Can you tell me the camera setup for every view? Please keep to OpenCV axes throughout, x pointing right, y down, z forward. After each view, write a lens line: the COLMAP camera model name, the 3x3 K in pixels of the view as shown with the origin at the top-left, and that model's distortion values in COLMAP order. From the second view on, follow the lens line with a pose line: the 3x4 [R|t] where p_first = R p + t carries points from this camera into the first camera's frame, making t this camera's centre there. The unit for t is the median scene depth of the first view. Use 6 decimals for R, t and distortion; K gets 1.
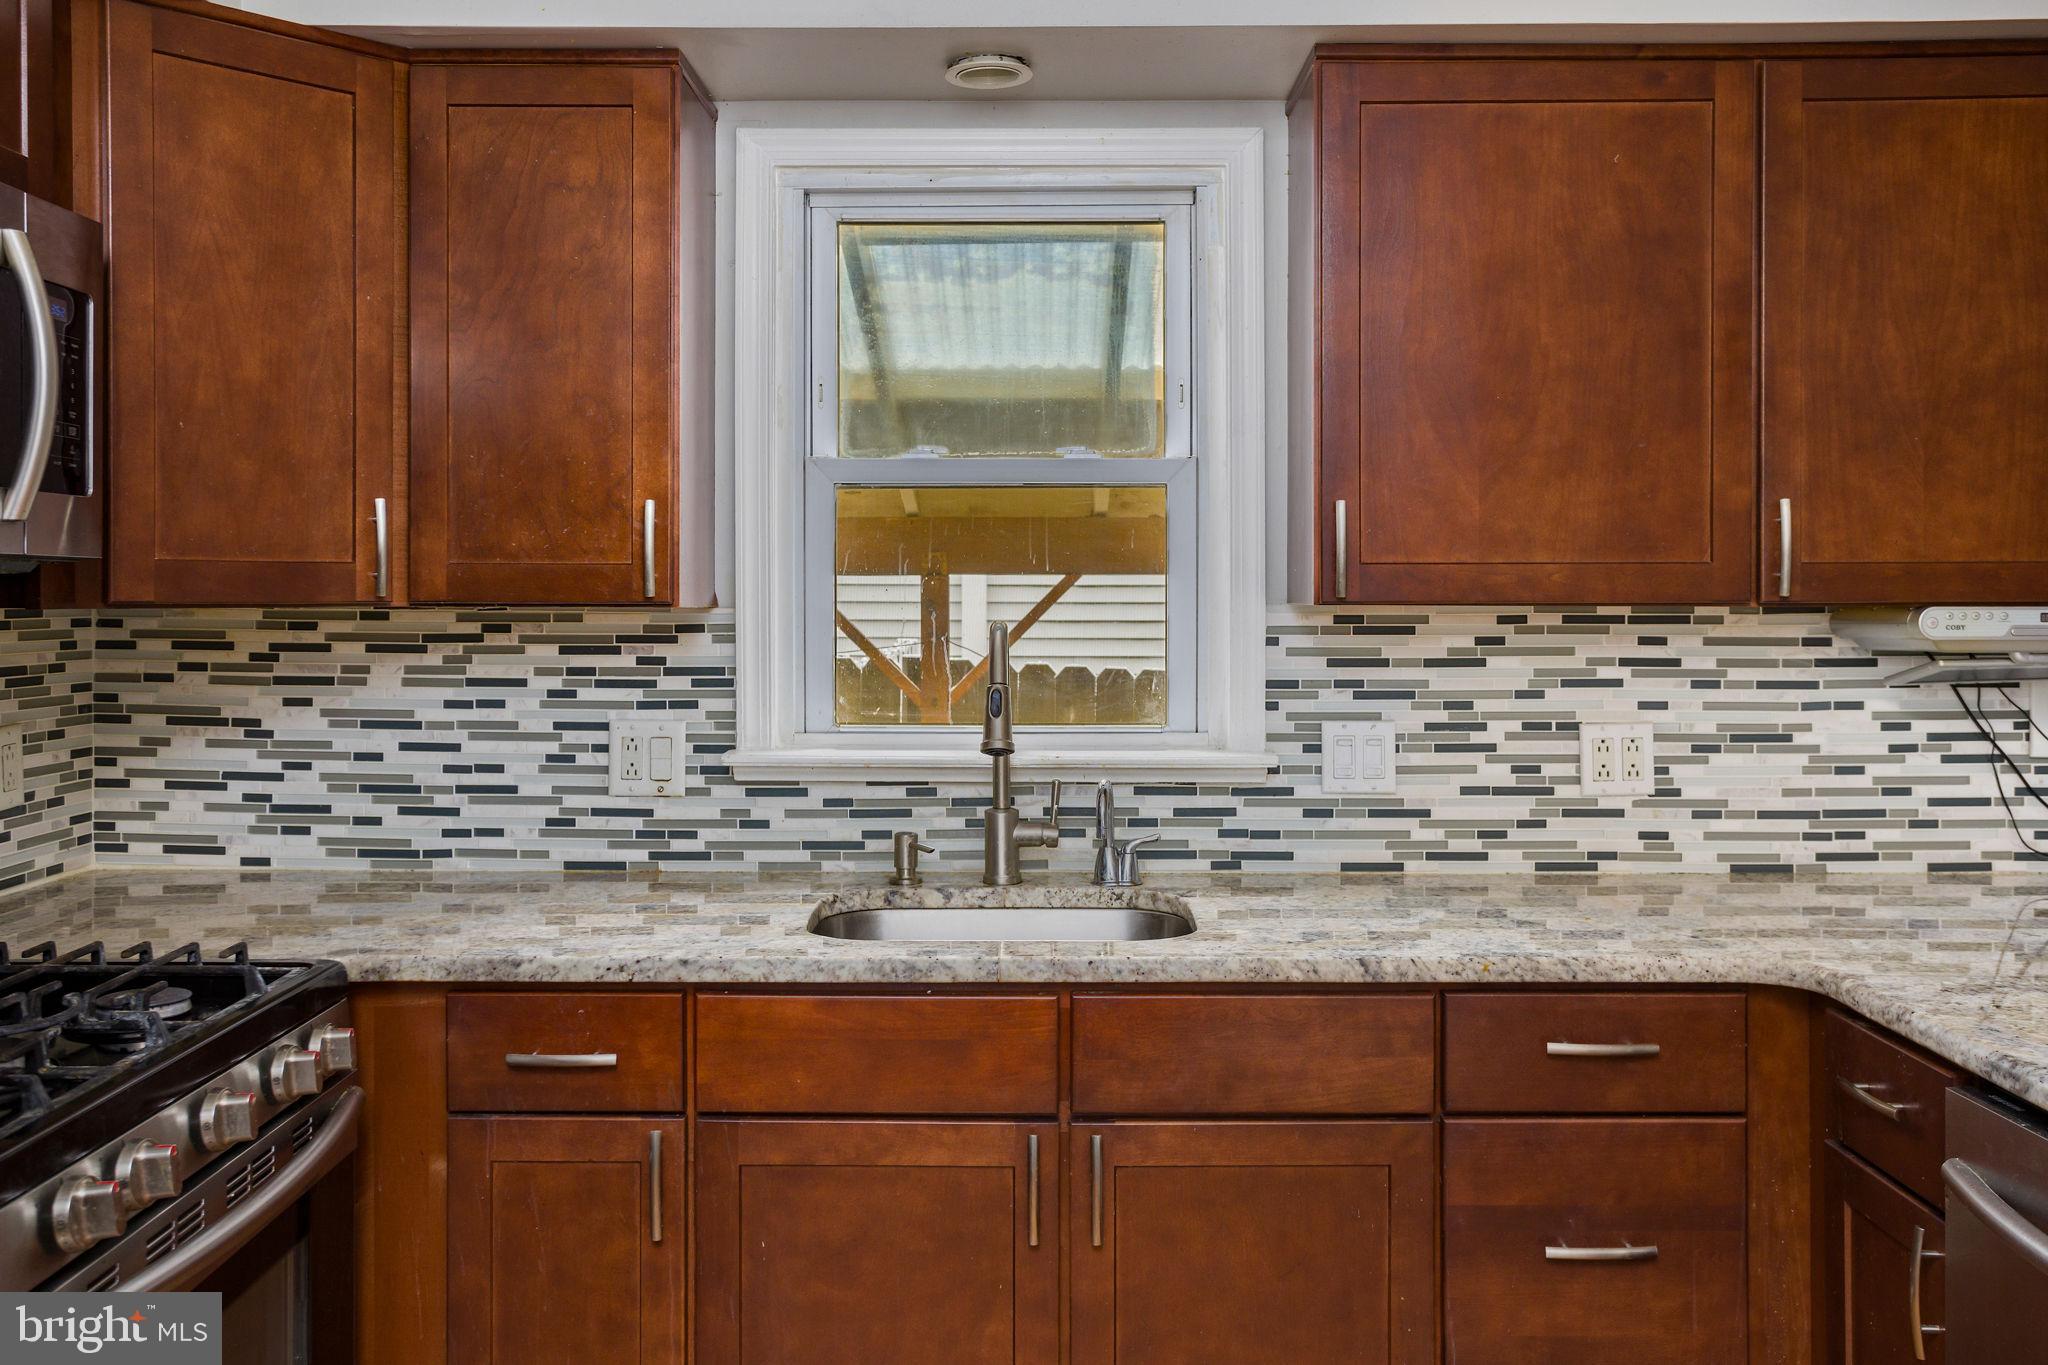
lens RADIAL K [[1747.2, 0, 1039.6], [0, 1747.2, 611.1], [0, 0, 1]] dist [0.007809, 0.010315]
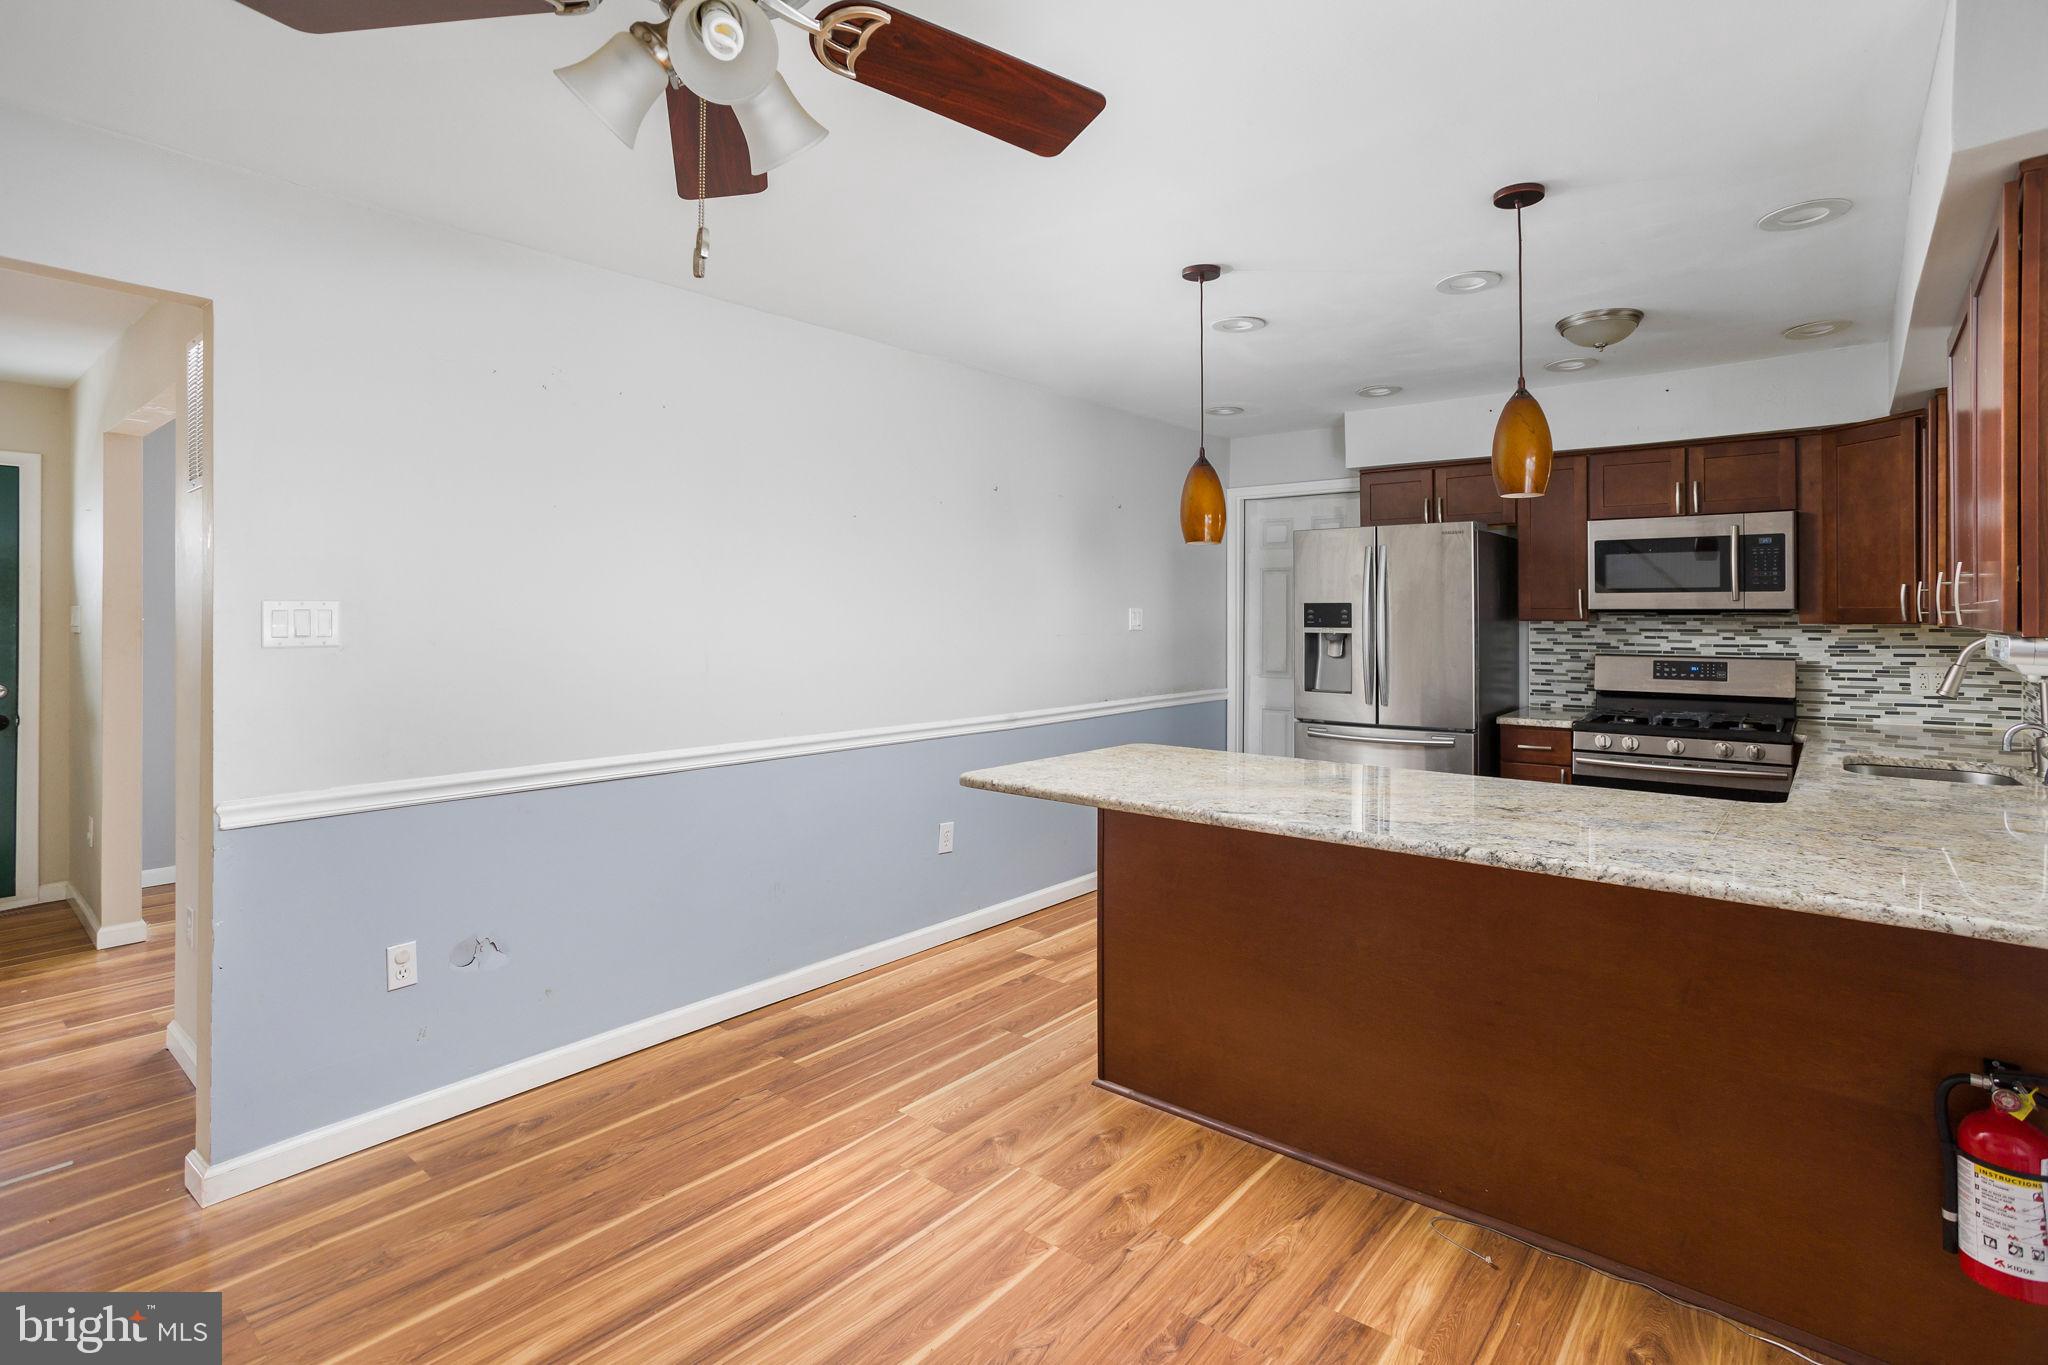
lens RADIAL K [[1005.6, 0, 1017.5], [0, 1005.6, 609.0], [0, 0, 1]] dist [-0.007315, 0.005239]
pose [[-0.642886, -0.003537, -0.765954, 1.444333], [-0.009750, 0.999946, 0.003566, -0.015818], [0.765900, 0.009760, -0.642886, 0.820499]]
